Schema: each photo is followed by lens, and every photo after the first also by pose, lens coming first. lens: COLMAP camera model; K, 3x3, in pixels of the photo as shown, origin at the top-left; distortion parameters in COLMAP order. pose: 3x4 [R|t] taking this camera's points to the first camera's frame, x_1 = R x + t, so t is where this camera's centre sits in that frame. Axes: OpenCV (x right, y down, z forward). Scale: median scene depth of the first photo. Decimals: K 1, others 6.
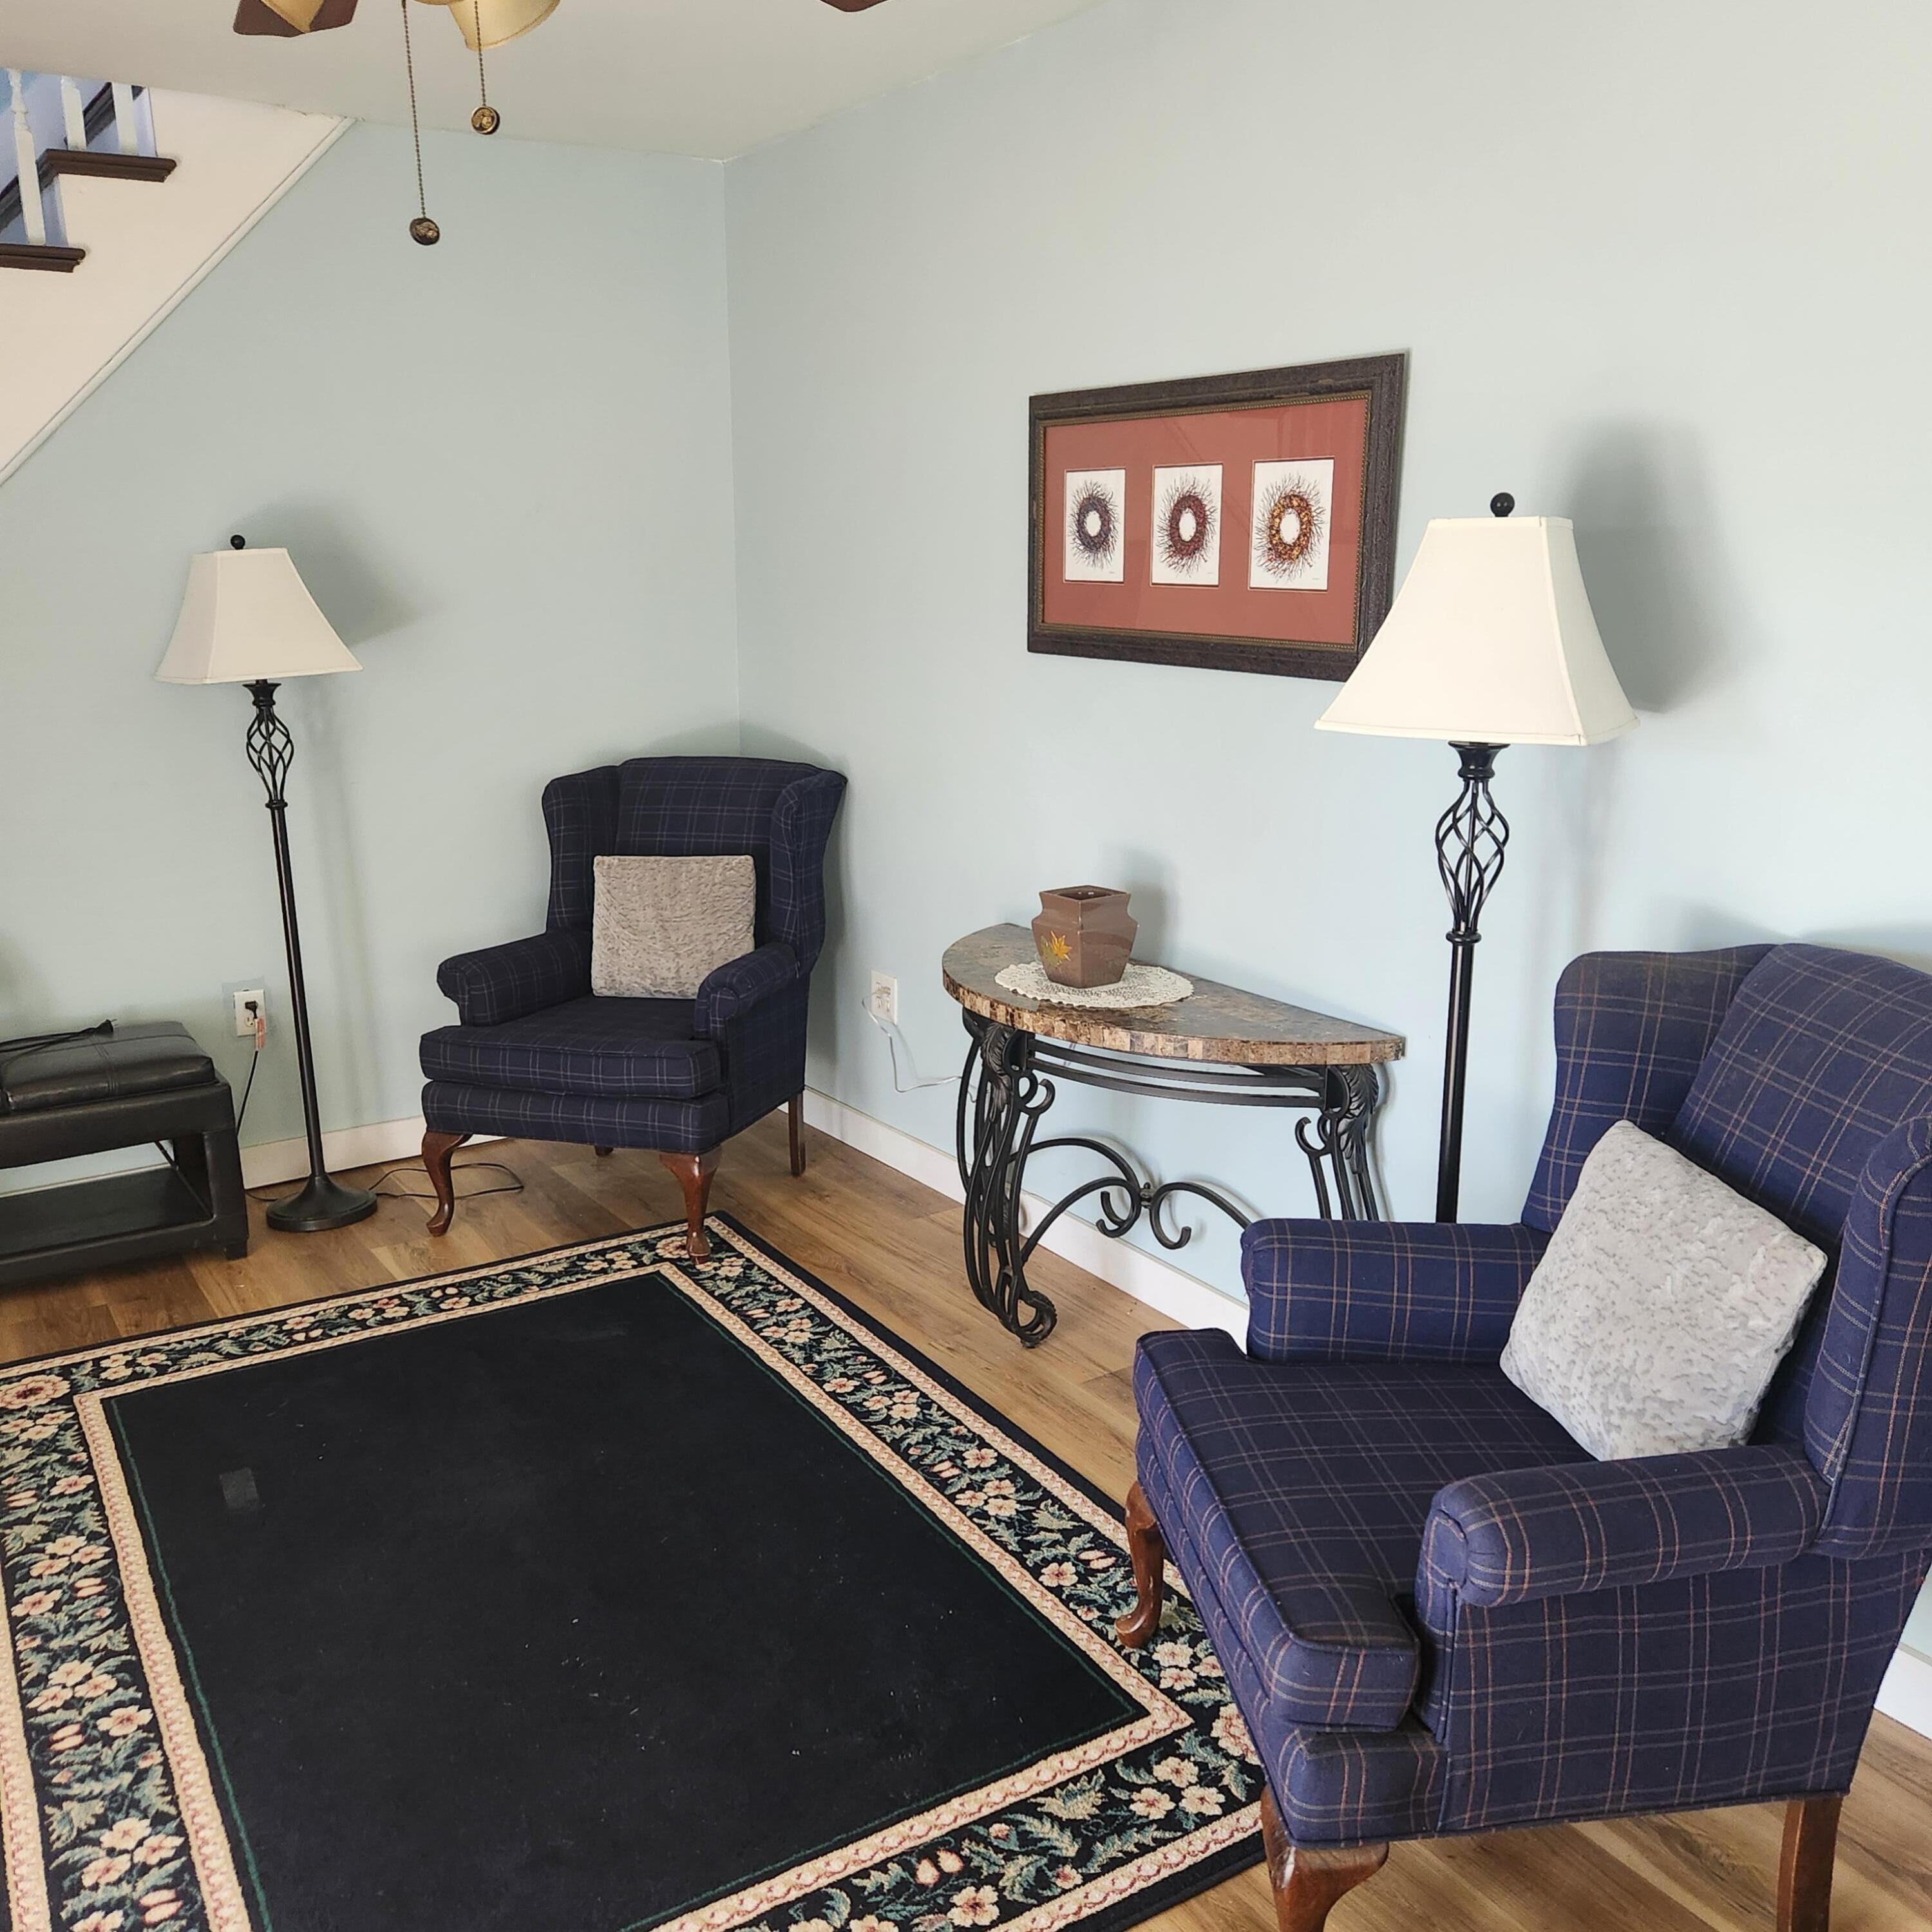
lens RADIAL K [[1743.7, 0, 991.0], [0, 1743.7, 972.8], [0, 0, 1]] dist [0.070466, -0.059722]
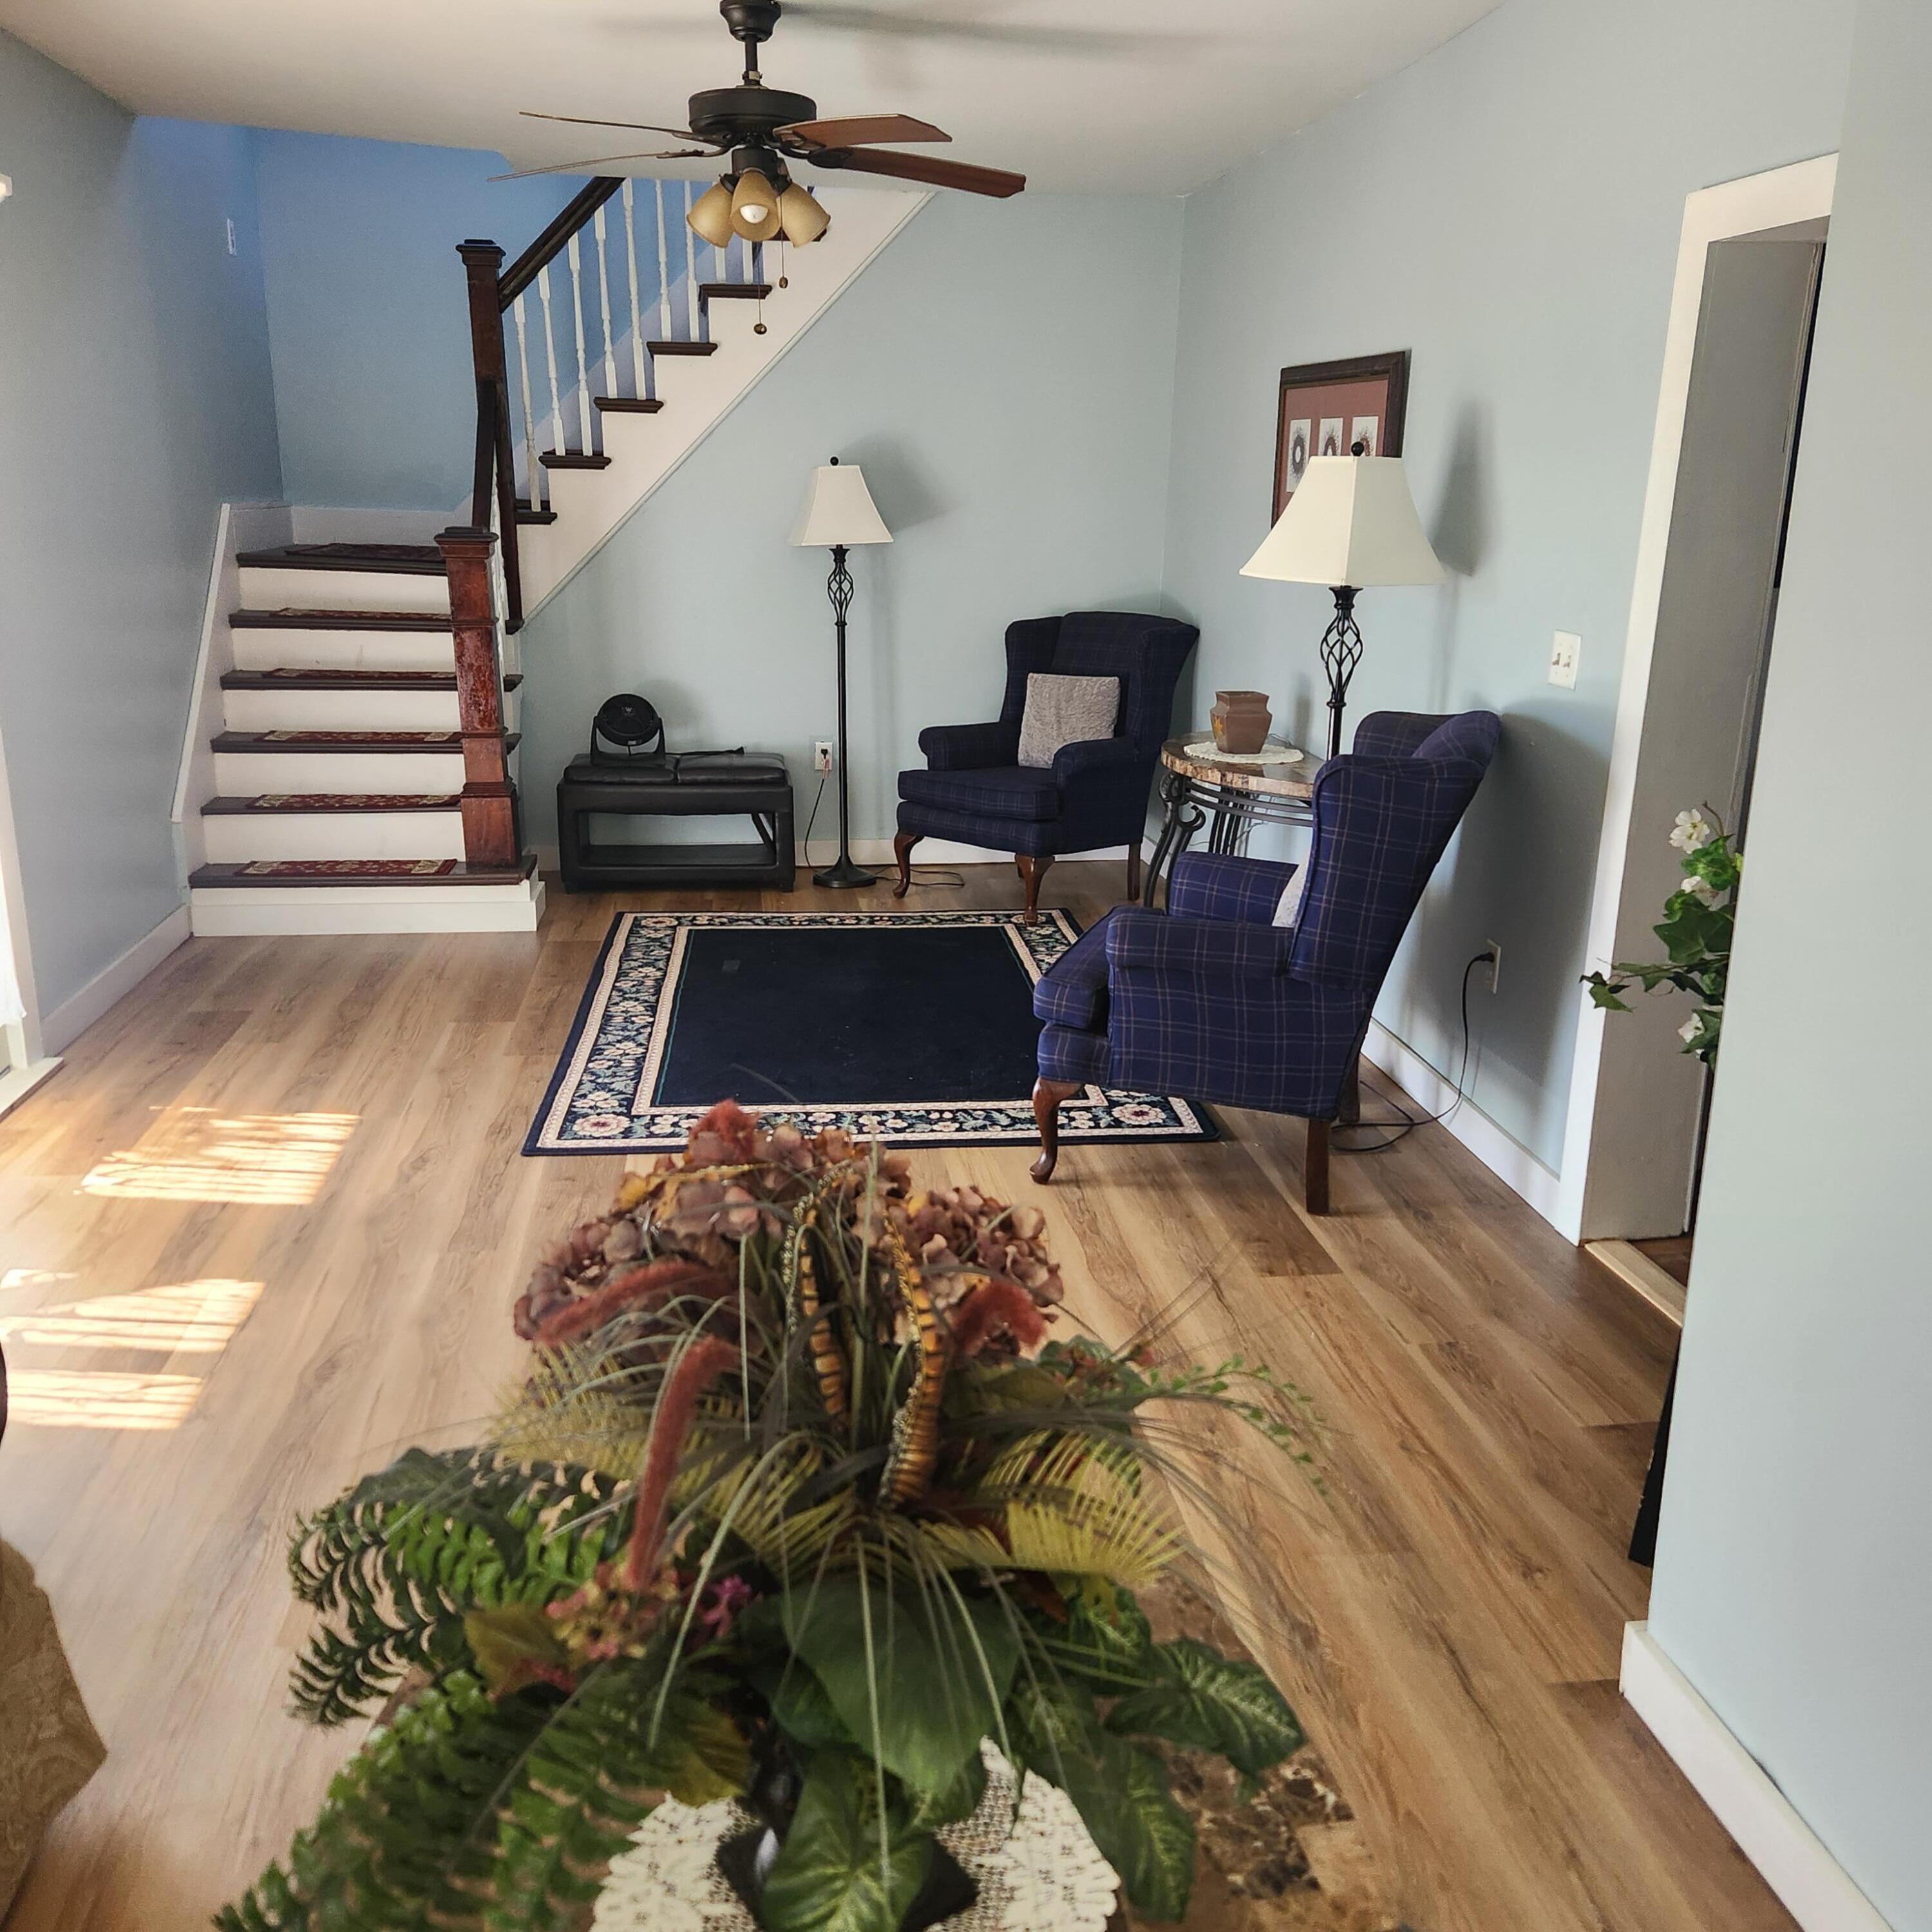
lens RADIAL K [[1760.9, 0, 995.6], [0, 1760.9, 962.6], [0, 0, 1]] dist [0.096269, -0.089843]
pose [[0.902767, 0.132786, -0.409120, 0.492132], [-0.119594, 0.991139, 0.057791, 0.117628], [0.413169, -0.003244, 0.910649, -0.493277]]
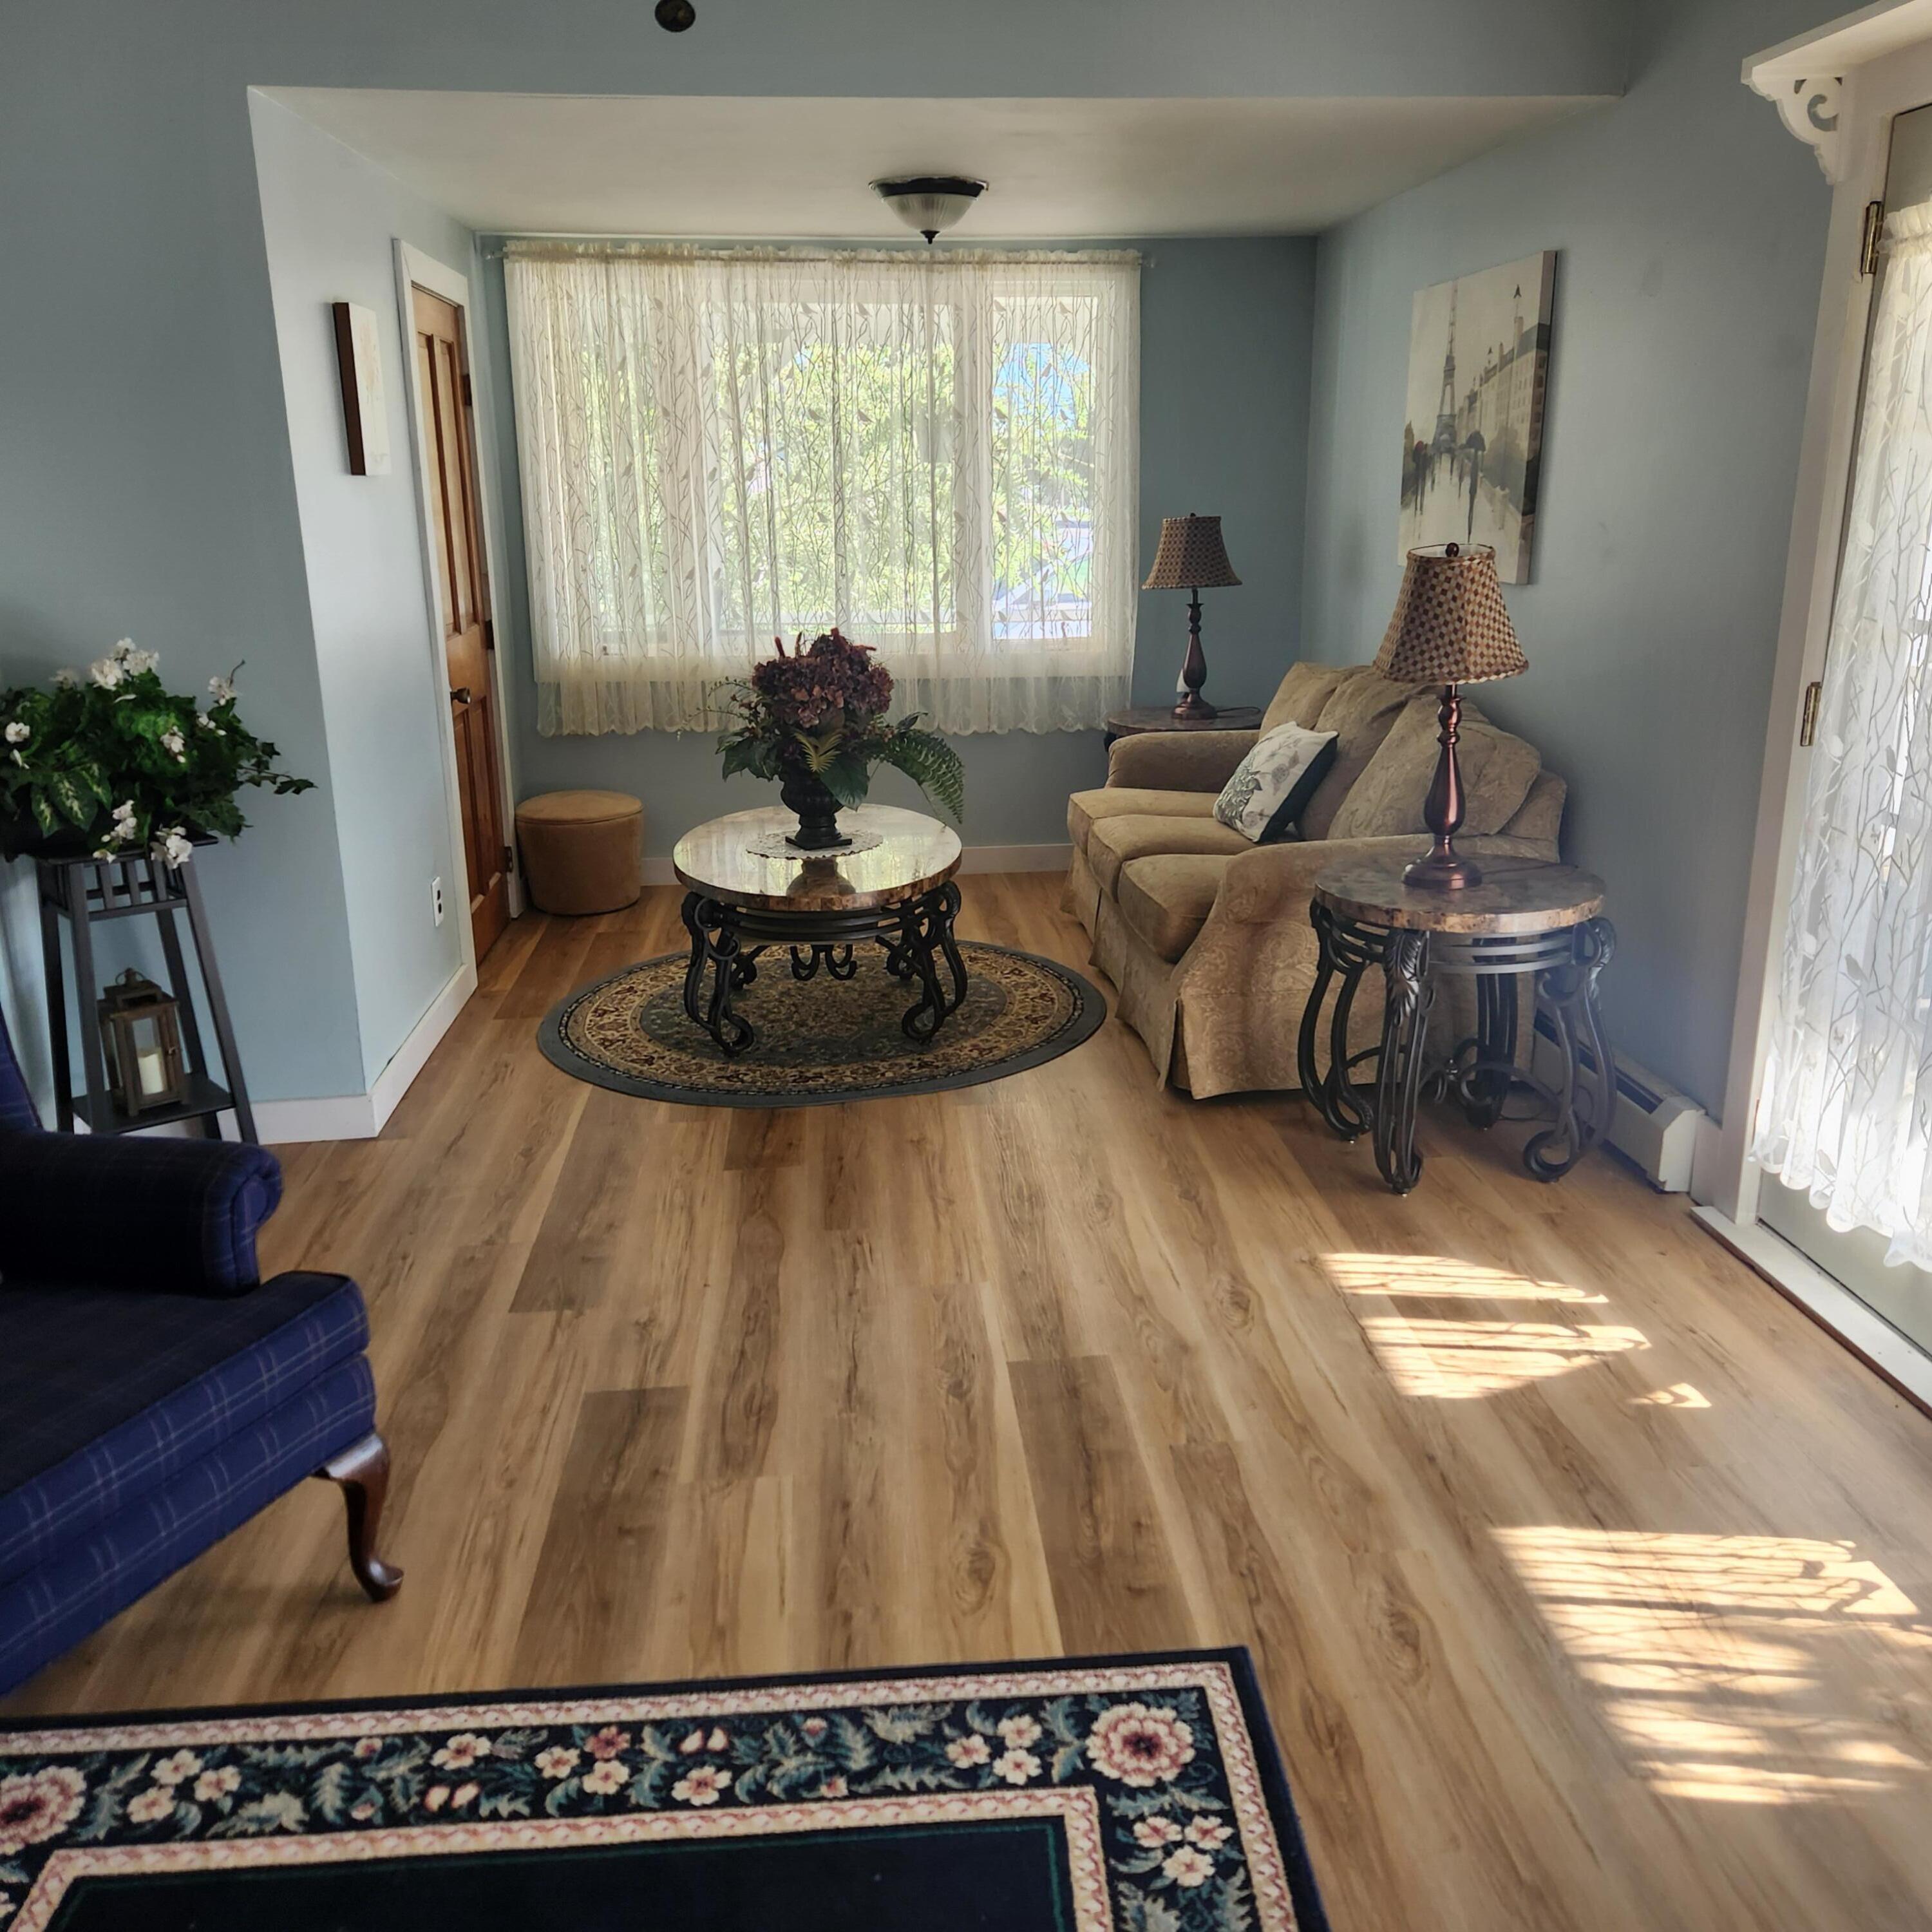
lens RADIAL K [[1701.3, 0, 966.0], [0, 1701.3, 966.0], [0, 0, 1]] dist [0.016236, 0.010900]
pose [[-0.871154, -0.120489, 0.475997, -0.392821], [0.132861, 0.875416, 0.464752, -0.174949], [-0.472693, 0.468112, -0.746614, 0.790024]]
